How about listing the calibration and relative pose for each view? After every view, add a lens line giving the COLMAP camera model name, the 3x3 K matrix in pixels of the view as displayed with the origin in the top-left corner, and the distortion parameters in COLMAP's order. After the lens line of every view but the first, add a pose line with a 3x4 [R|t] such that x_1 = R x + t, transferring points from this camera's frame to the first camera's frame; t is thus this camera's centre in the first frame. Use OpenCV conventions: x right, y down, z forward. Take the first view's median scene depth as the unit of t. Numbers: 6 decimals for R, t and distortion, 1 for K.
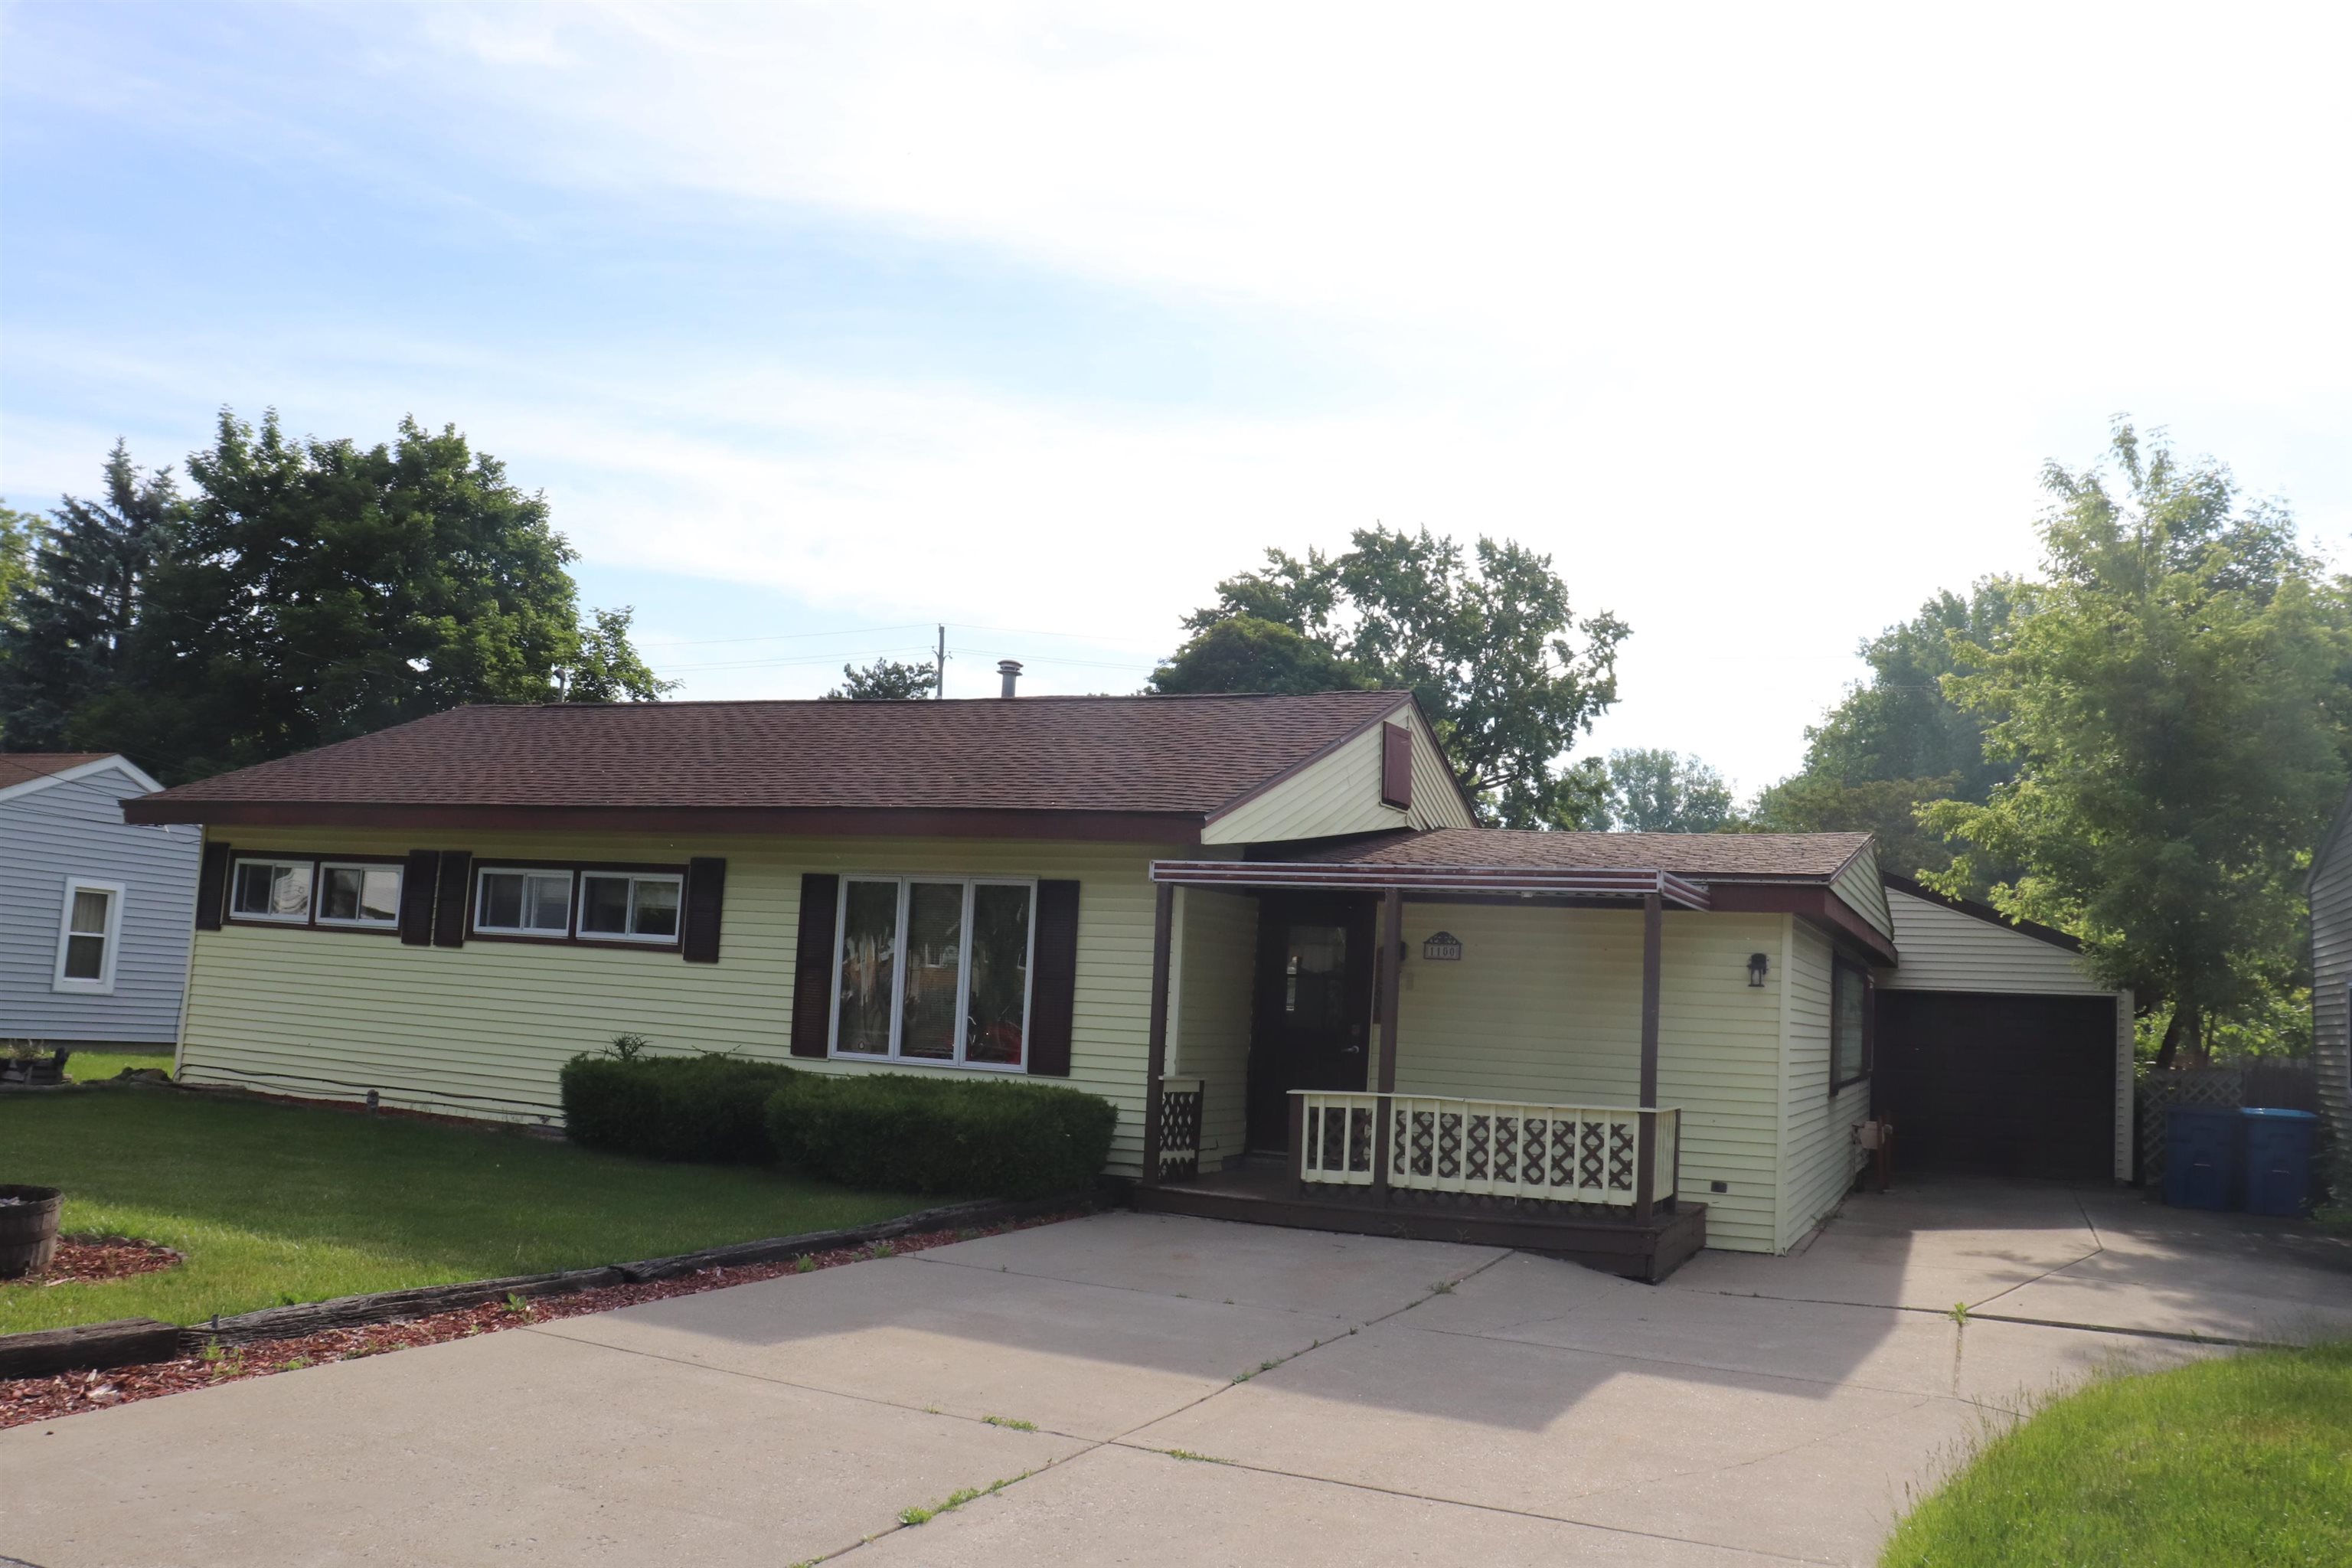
lens RADIAL K [[1922.3, 0, 1216.9], [0, 1922.3, 767.5], [0, 0, 1]] dist [-0.186031, 0.262467]
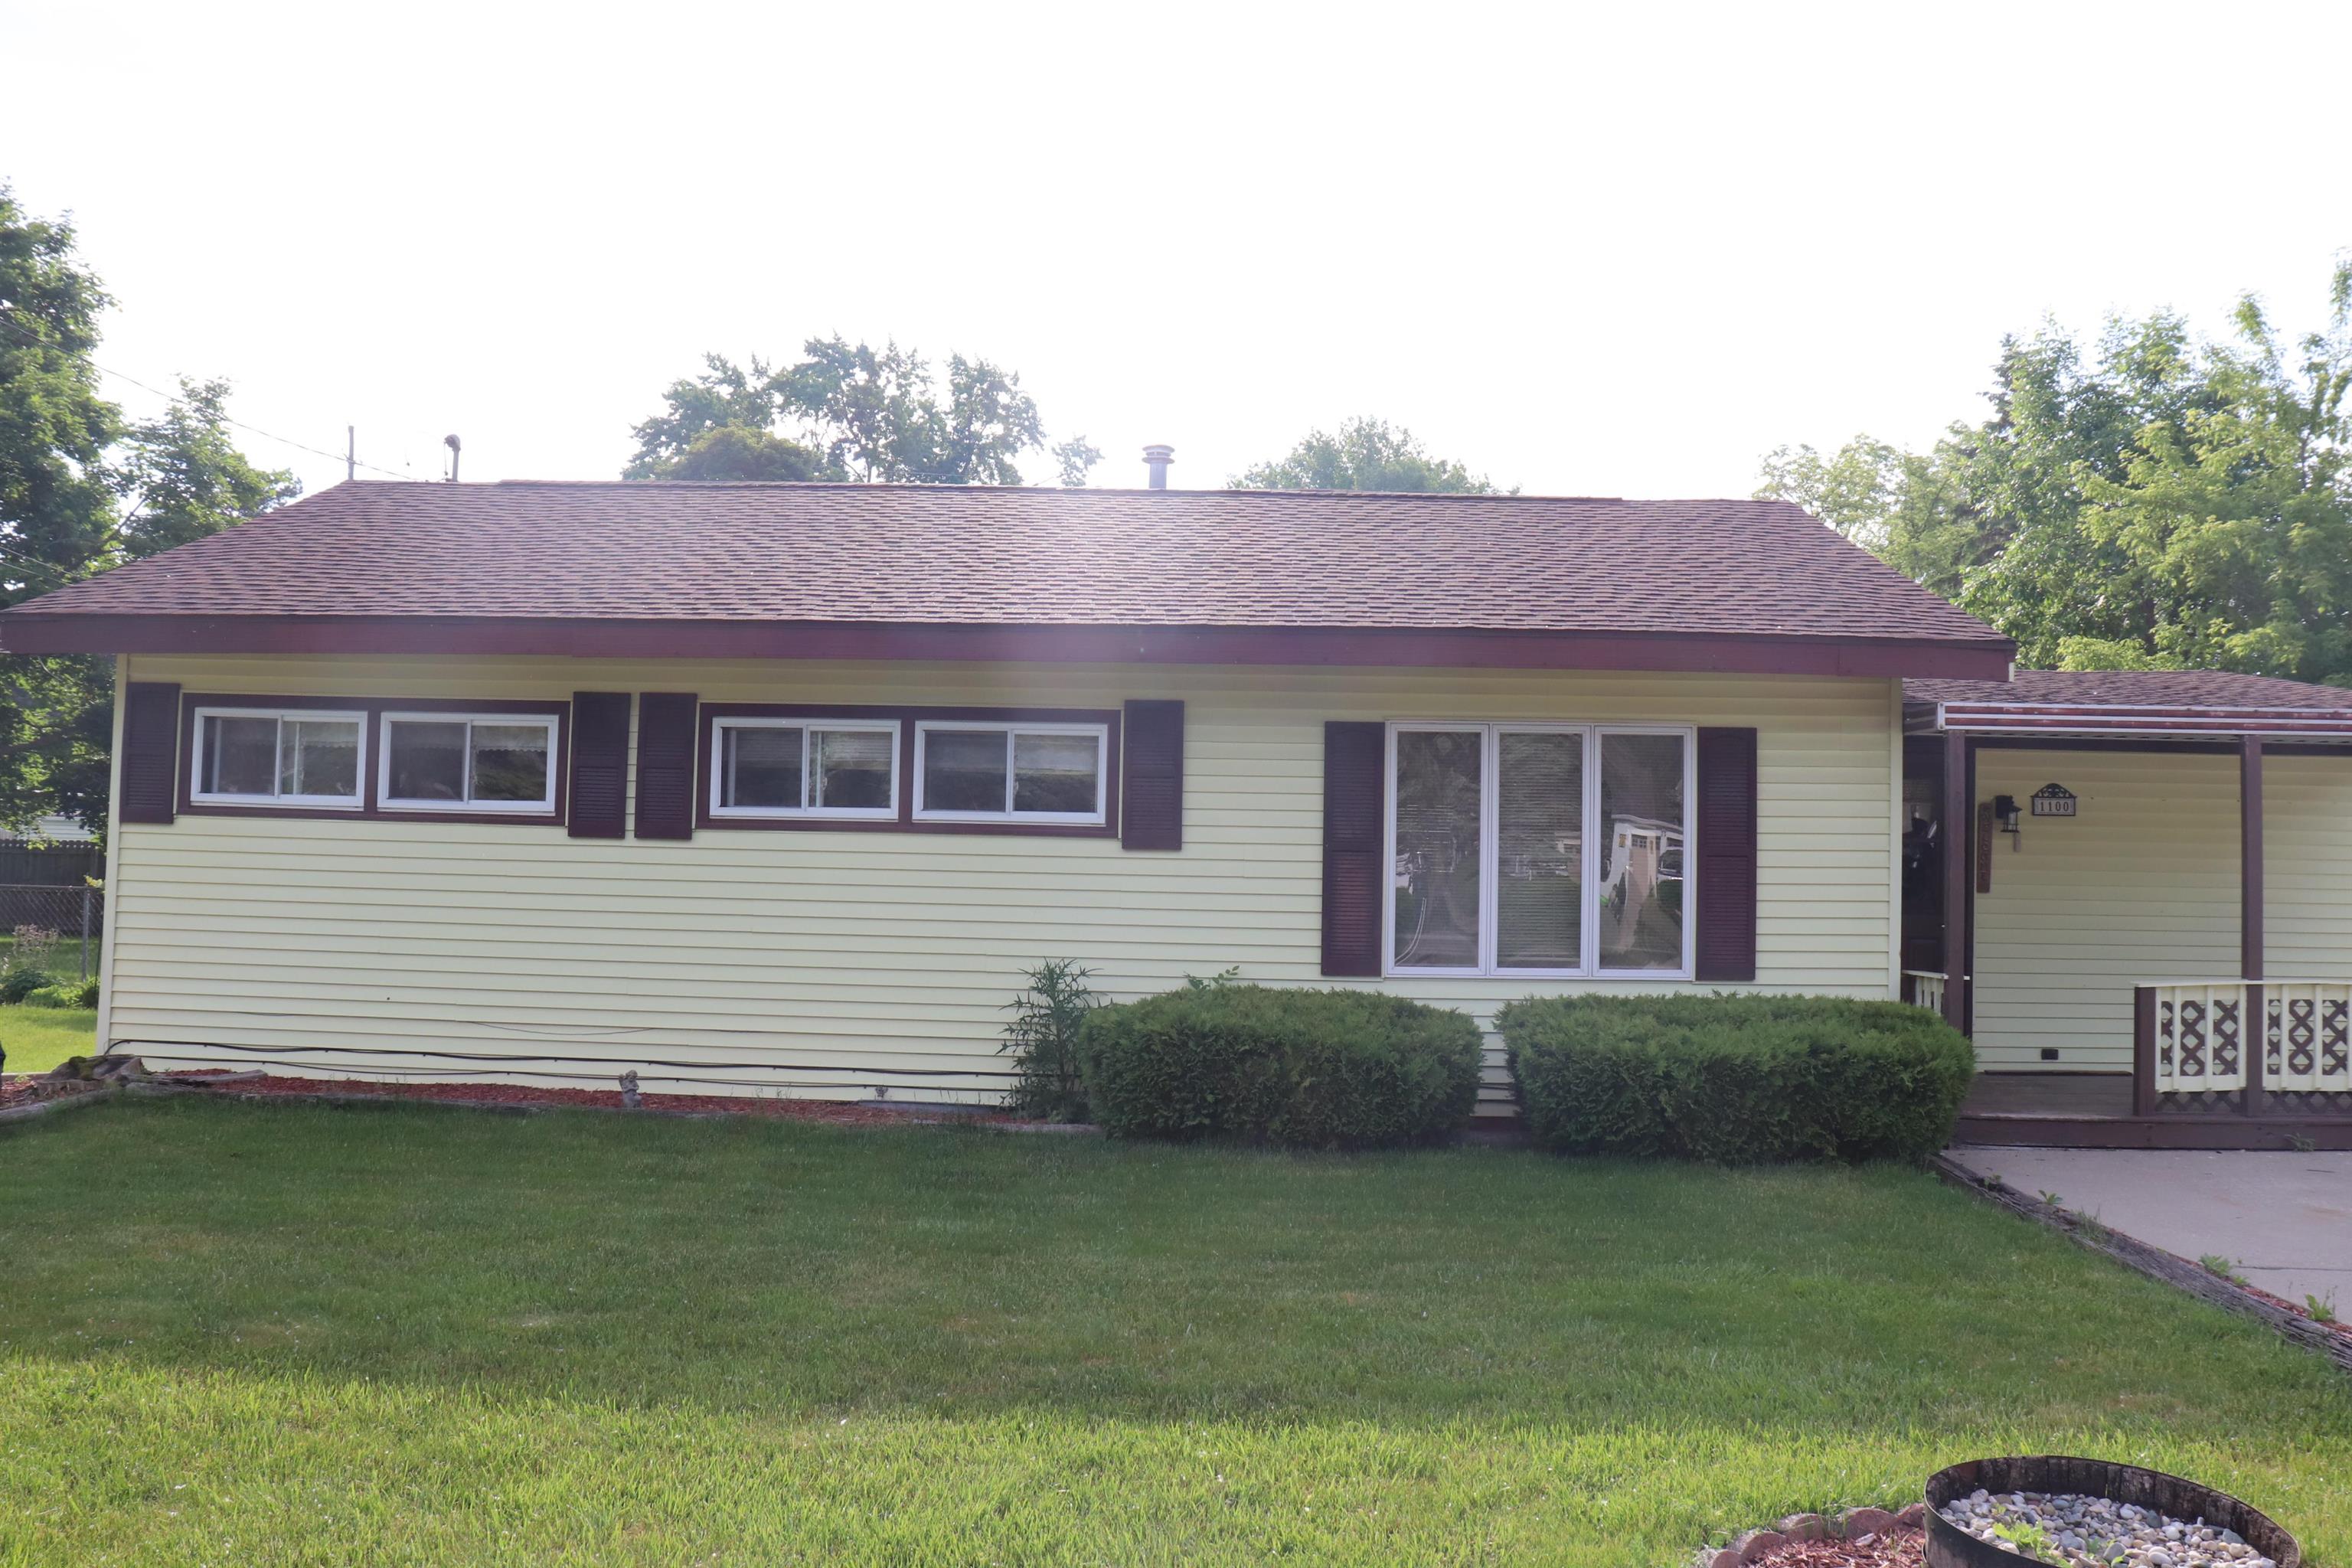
lens RADIAL K [[1922.3, 0, 1216.9], [0, 1922.3, 767.5], [0, 0, 1]] dist [-0.186031, 0.262467]
pose [[0.927015, -0.017481, 0.374617, -0.511755], [-0.015641, 0.996242, 0.085193, 0.012086], [-0.374698, -0.084835, 0.923257, 0.342643]]
